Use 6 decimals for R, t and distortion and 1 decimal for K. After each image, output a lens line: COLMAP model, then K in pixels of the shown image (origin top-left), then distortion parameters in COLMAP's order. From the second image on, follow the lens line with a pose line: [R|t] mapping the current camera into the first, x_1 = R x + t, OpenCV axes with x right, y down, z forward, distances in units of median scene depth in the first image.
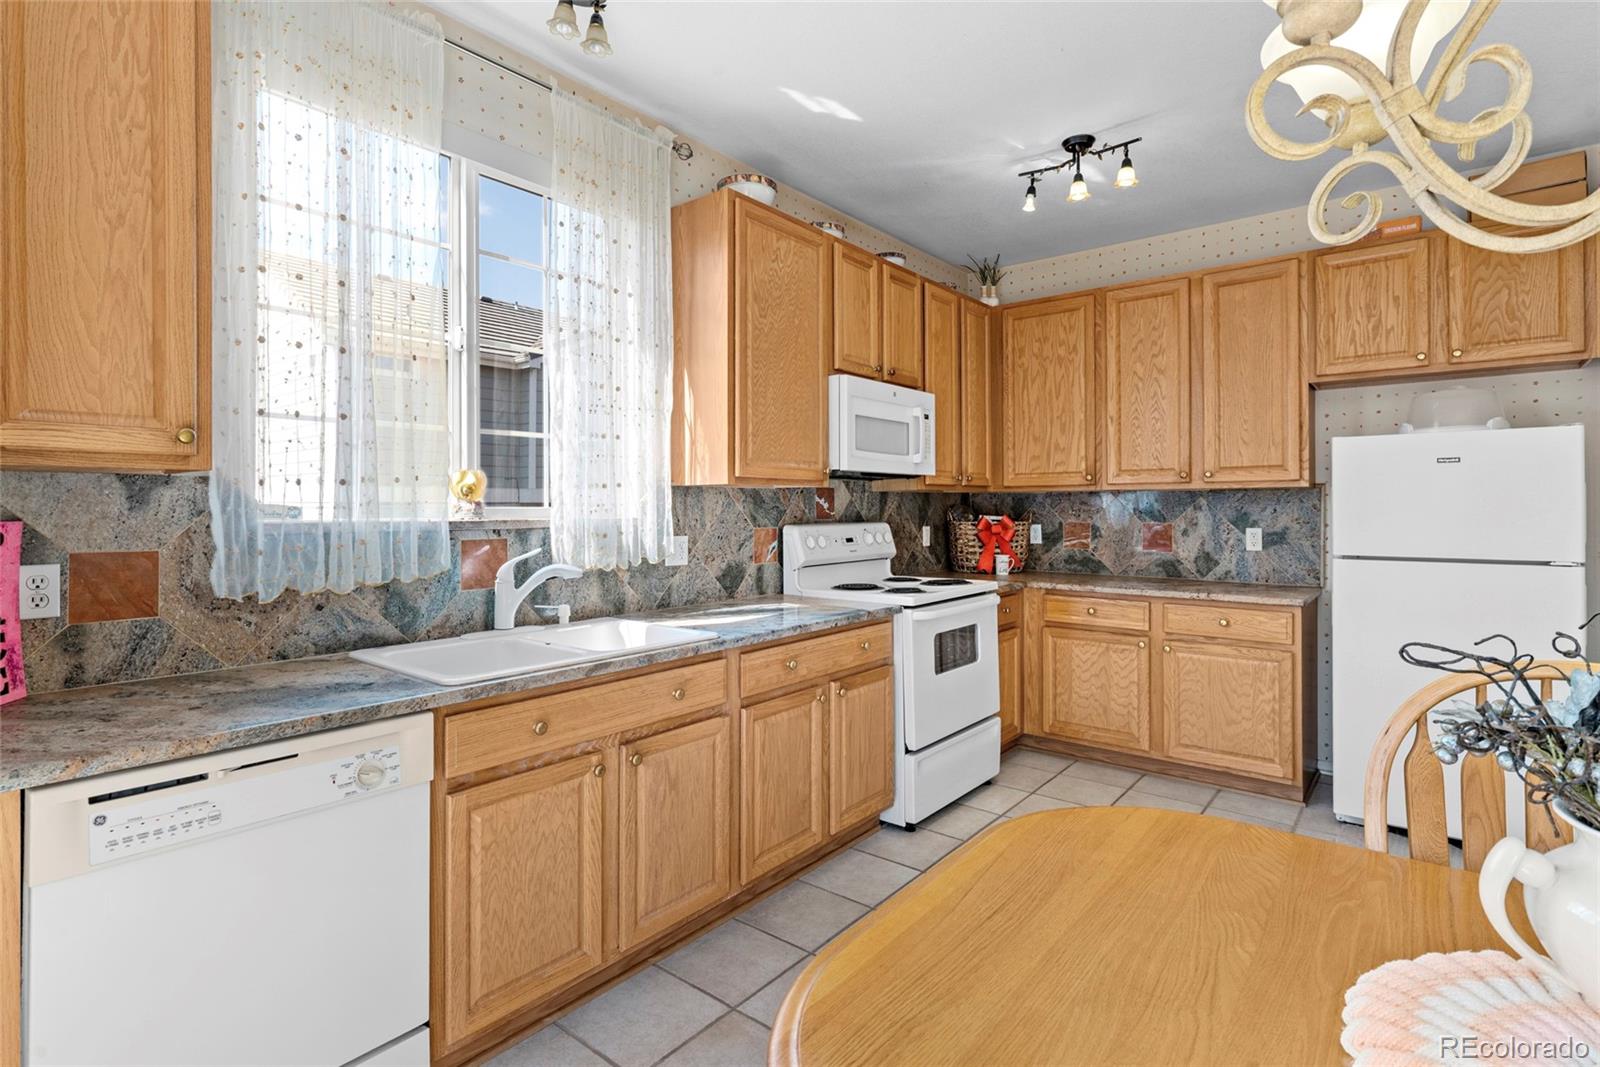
lens RADIAL K [[785.4, 0, 807.2], [0, 785.4, 506.9], [0, 0, 1]] dist [-0.000534, 0.002421]
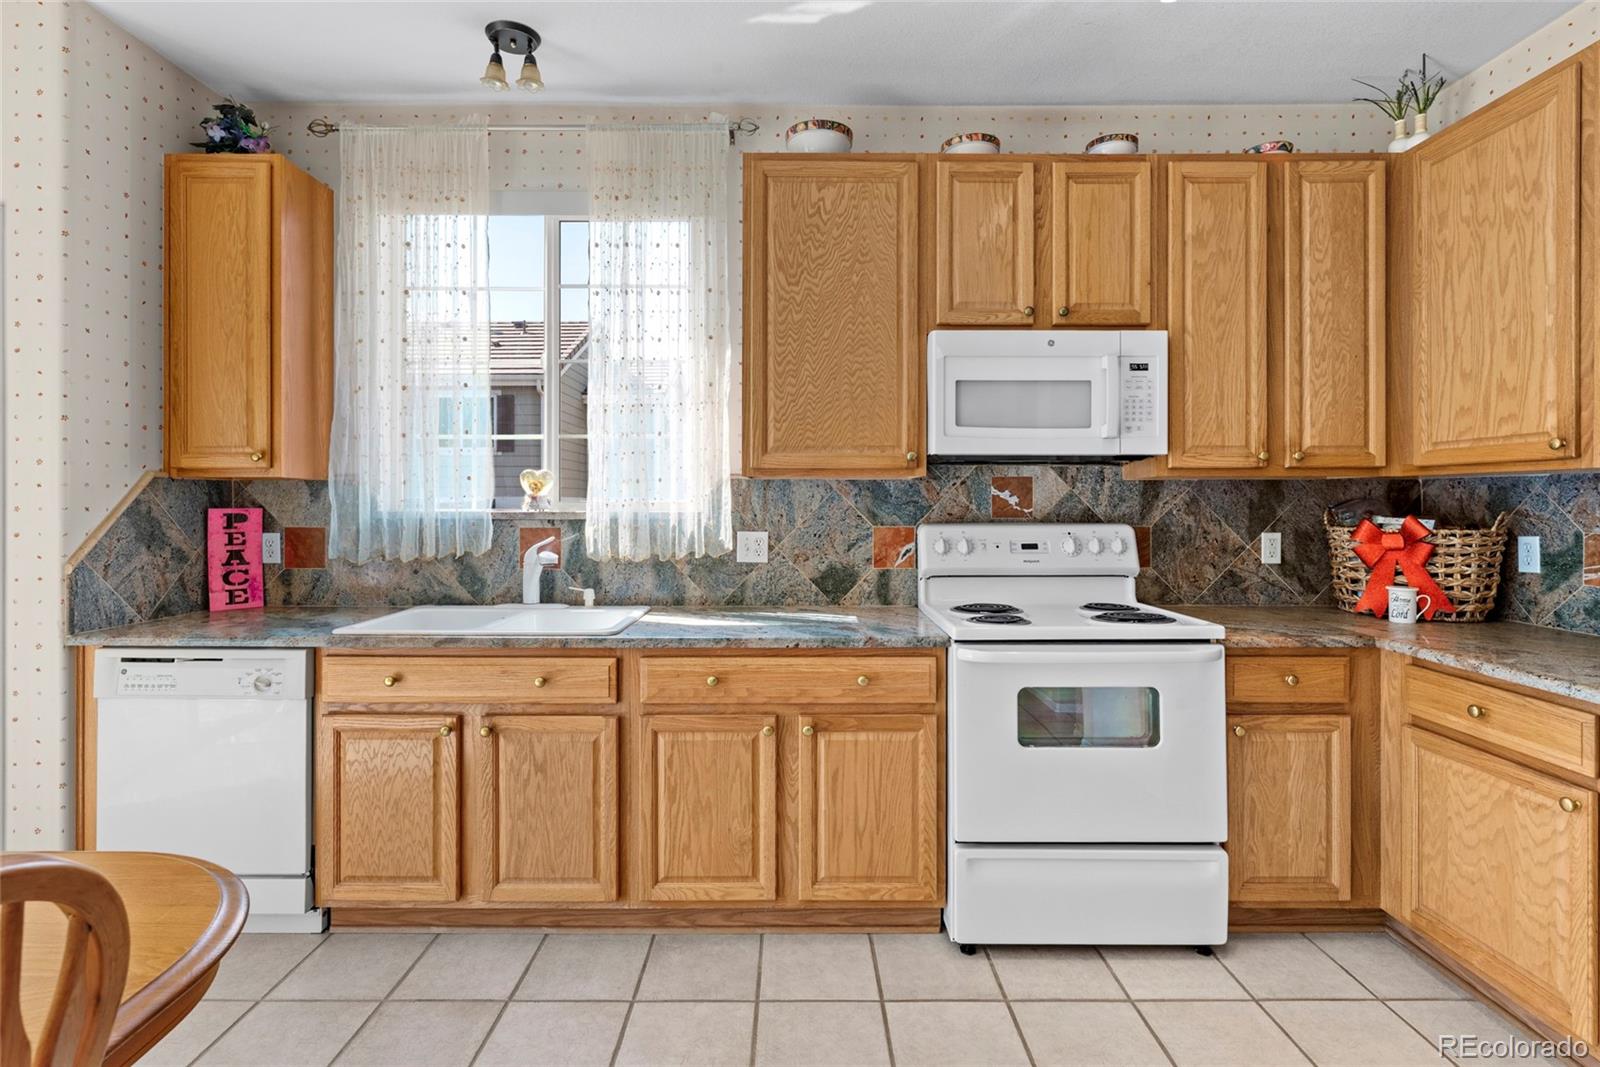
lens RADIAL K [[785.4, 0, 807.2], [0, 785.4, 508.0], [0, 0, 1]] dist [-0.000534, 0.002421]
pose [[0.624259, 0.007836, -0.781178, 0.502318], [-0.002288, 0.999964, 0.008202, 0.000194], [0.781214, -0.003332, 0.624254, 0.366060]]
